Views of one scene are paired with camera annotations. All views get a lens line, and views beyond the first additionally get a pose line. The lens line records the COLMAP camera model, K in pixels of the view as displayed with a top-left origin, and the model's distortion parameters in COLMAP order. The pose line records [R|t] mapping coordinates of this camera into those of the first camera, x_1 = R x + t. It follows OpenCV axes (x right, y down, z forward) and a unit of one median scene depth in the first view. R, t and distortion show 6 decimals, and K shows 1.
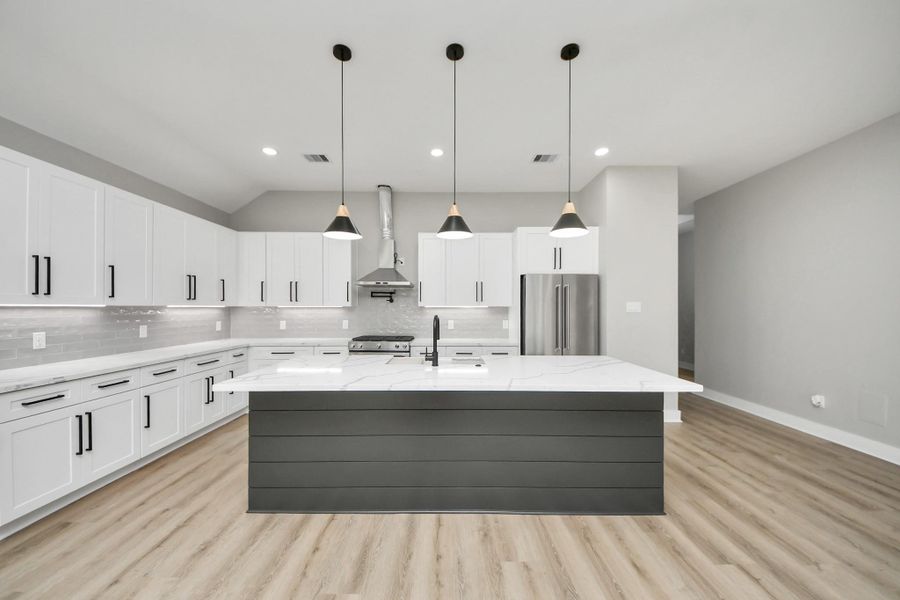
lens RADIAL K [[341.2, 0, 446.9], [0, 341.2, 305.1], [0, 0, 1]] dist [0.000540, -0.000057]
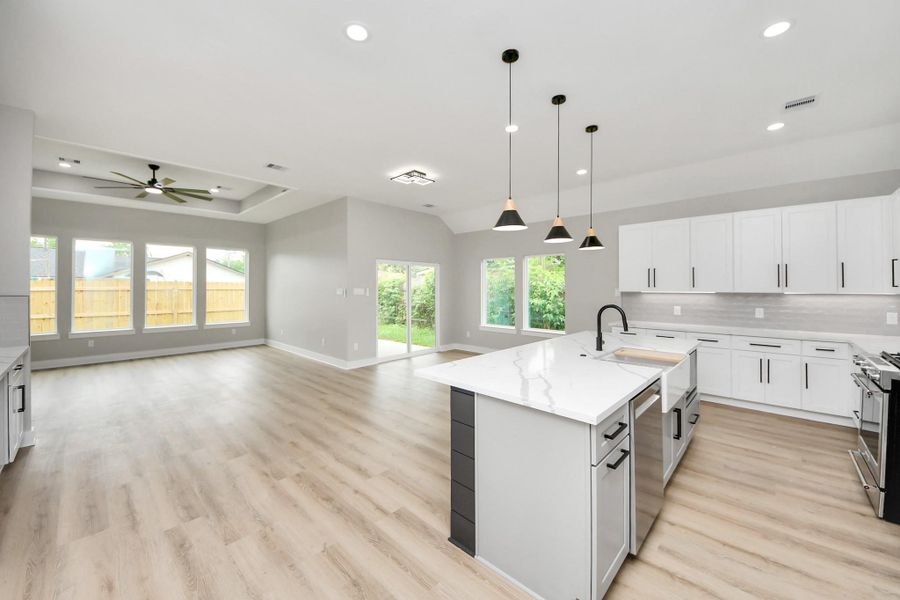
lens RADIAL K [[345.6, 0, 445.2], [0, 345.6, 286.3], [0, 0, 1]] dist [0.015500, -0.012585]
pose [[-0.694483, -0.006998, -0.719475, 0.972419], [0.002535, 0.999923, -0.012174, -0.010048], [0.719504, -0.010279, -0.694412, 1.219533]]
